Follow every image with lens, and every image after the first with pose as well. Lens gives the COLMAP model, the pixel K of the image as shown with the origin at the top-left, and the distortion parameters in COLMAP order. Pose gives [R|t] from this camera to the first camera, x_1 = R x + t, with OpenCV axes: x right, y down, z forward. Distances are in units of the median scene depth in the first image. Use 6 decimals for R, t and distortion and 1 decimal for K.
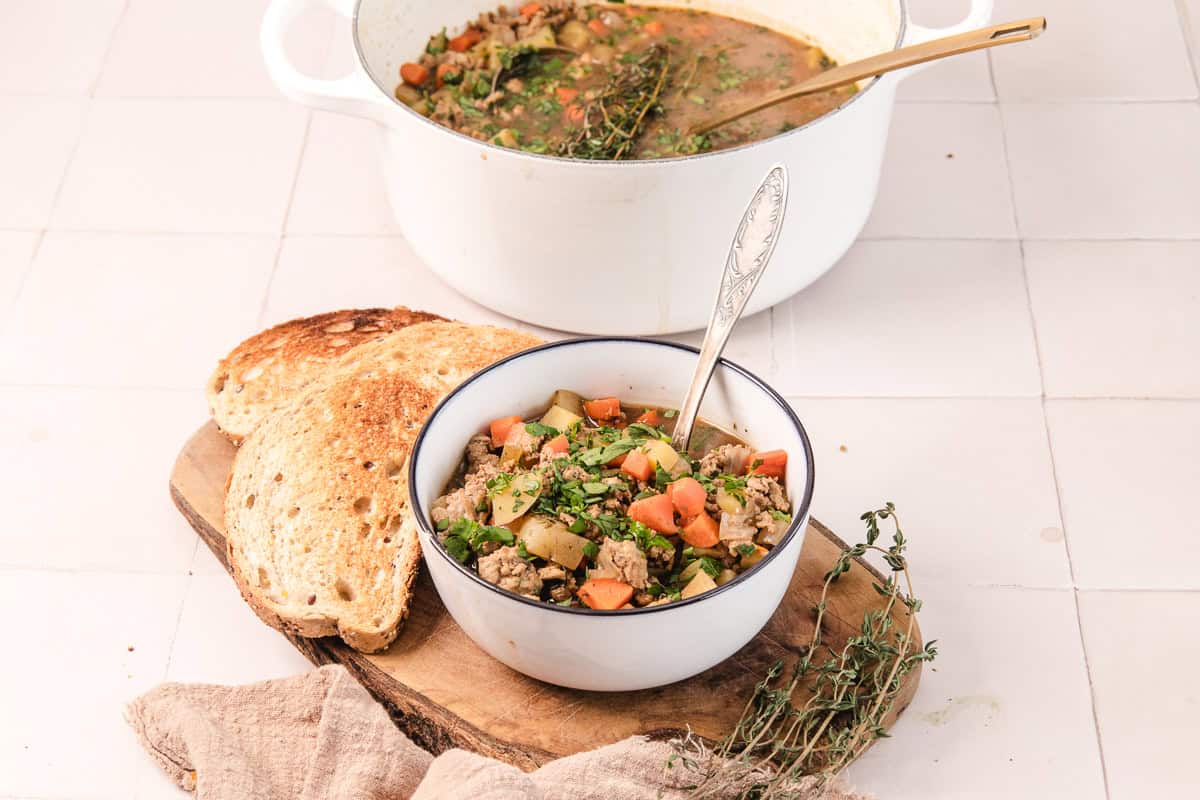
lens RADIAL K [[2483.1, 0, 606.3], [0, 2483.1, 398.4], [0, 0, 1]] dist [0.087457, 0.000000]
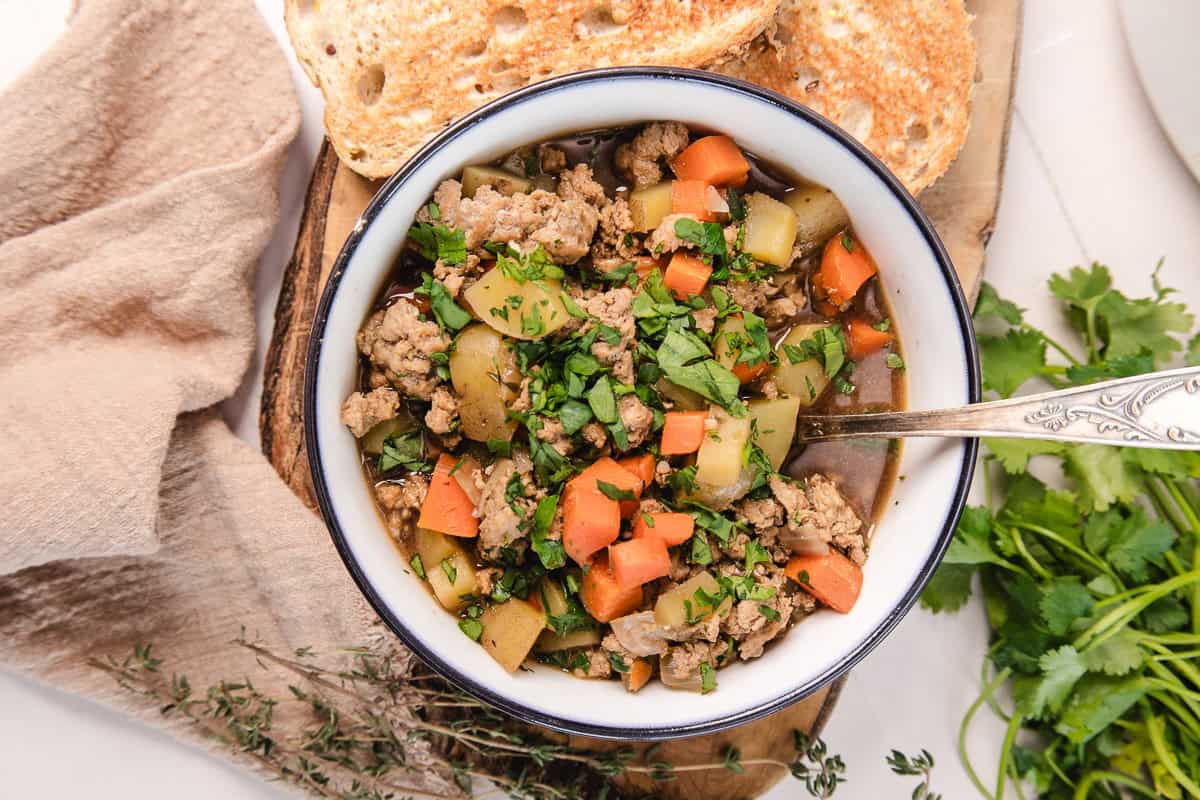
lens RADIAL K [[1342.7, 0, 595.1], [0, 1342.7, 397.1], [0, 0, 1]] dist [0.030015, 0.000000]
pose [[0.492146, 0.867075, 0.077287, -0.030246], [-0.619694, 0.286608, 0.730640, -0.194543], [0.611369, -0.407476, 0.678374, 0.743393]]
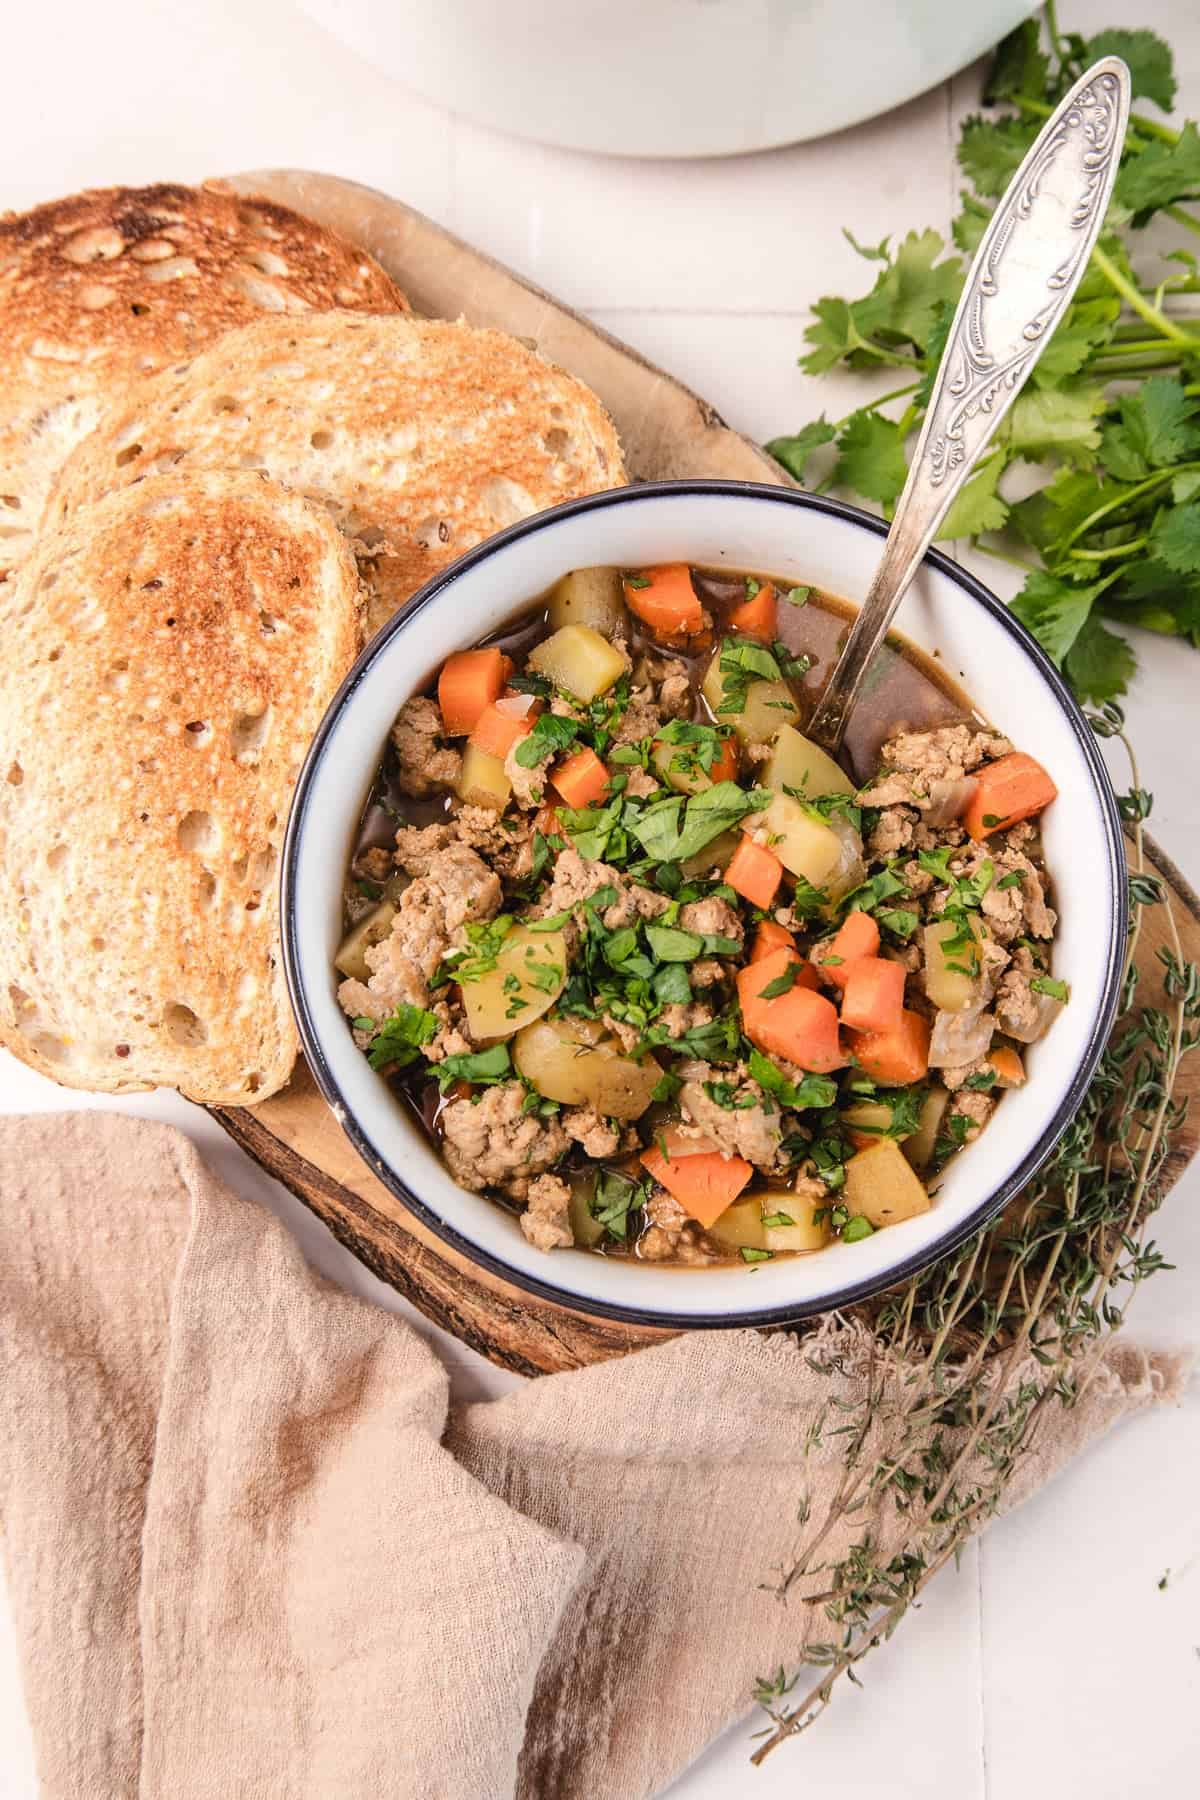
lens RADIAL K [[2000.0, 0, 599.3], [0, 2000.0, 880.8], [0, 0, 1]] dist [0.041472, 0.000000]
pose [[0.998756, -0.037612, 0.032746, -0.029672], [0.004522, 0.722247, 0.691620, -0.231631], [-0.049664, -0.690612, 0.721519, 0.697811]]
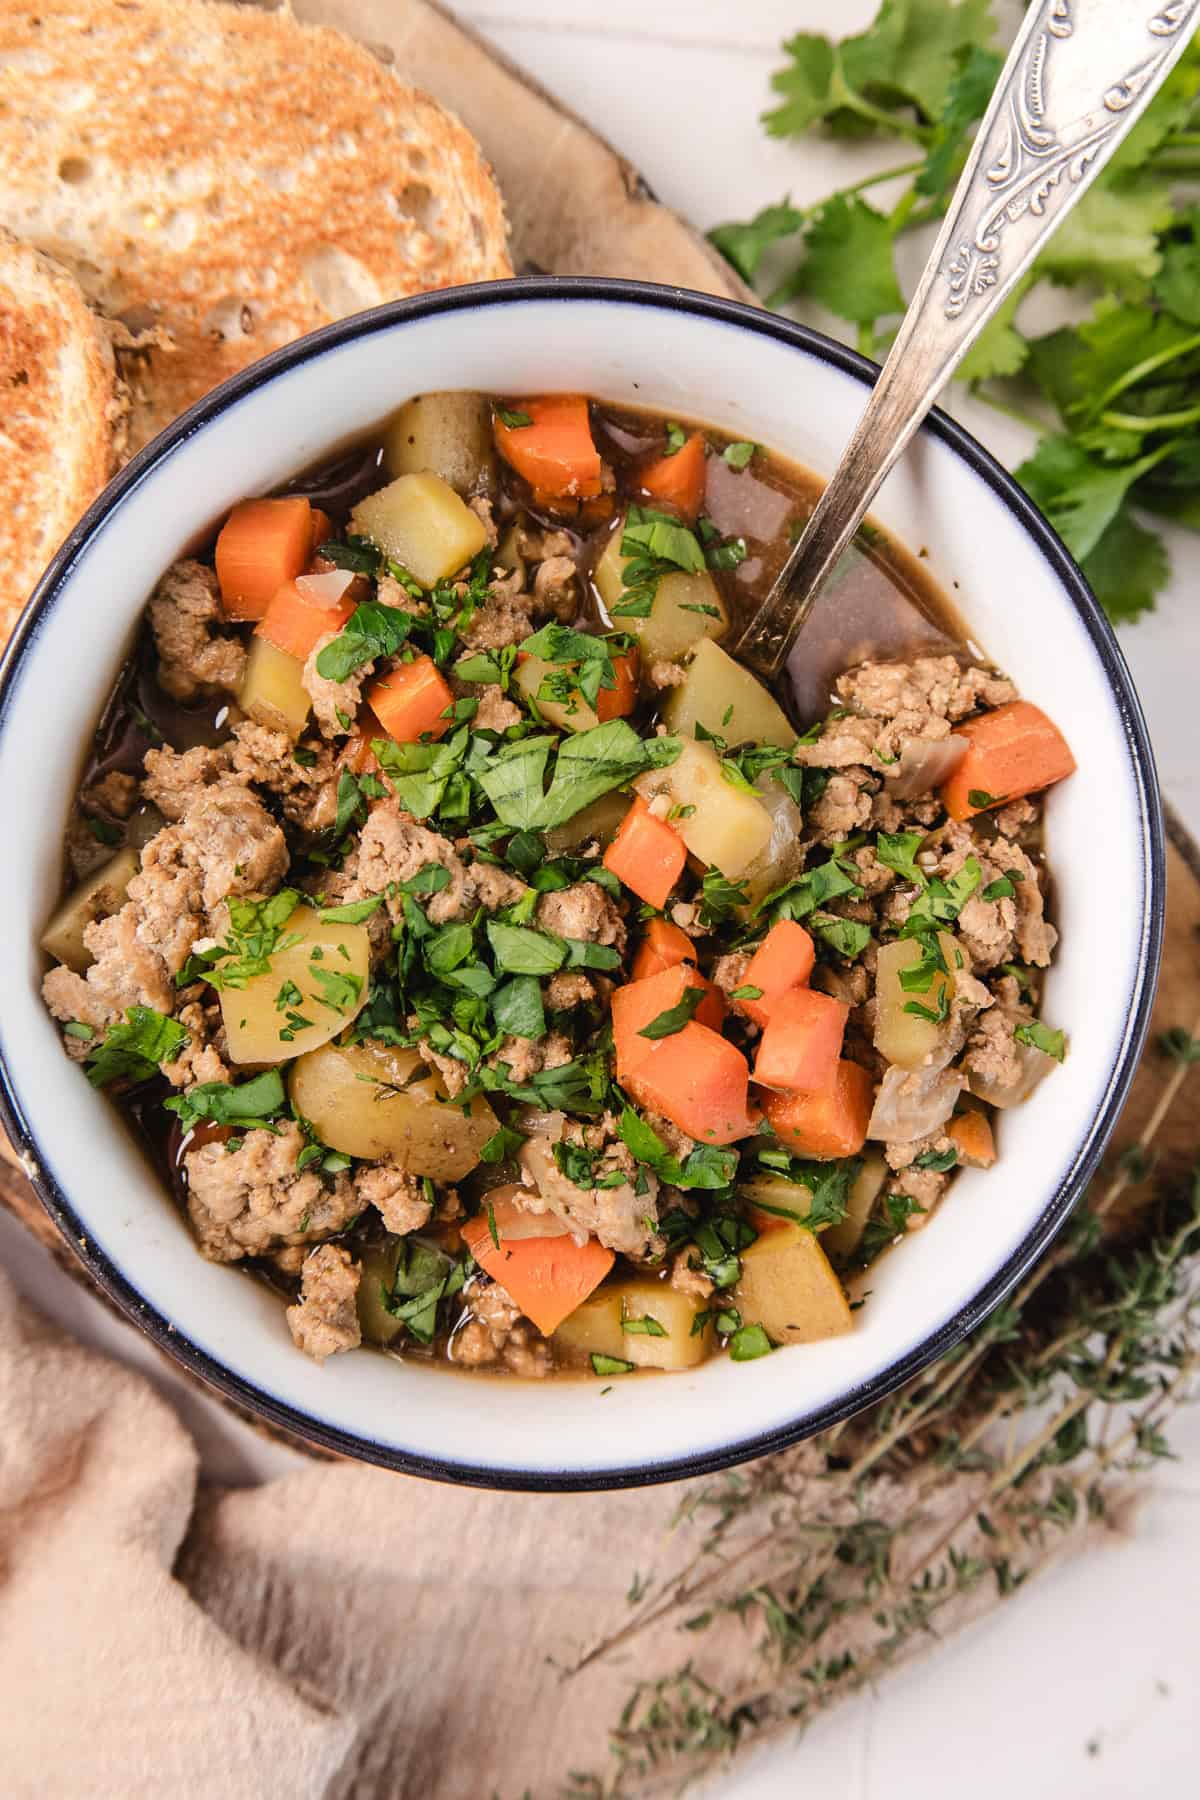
lens RADIAL K [[2086.8, 0, 606.4], [0, 2086.8, 904.3], [0, 0, 1]] dist [0.013573, 0.000000]
pose [[0.995682, 0.024772, 0.089461, -0.018188], [-0.084527, 0.640291, 0.763467, -0.179412], [-0.038368, -0.767733, 0.639621, 0.786595]]
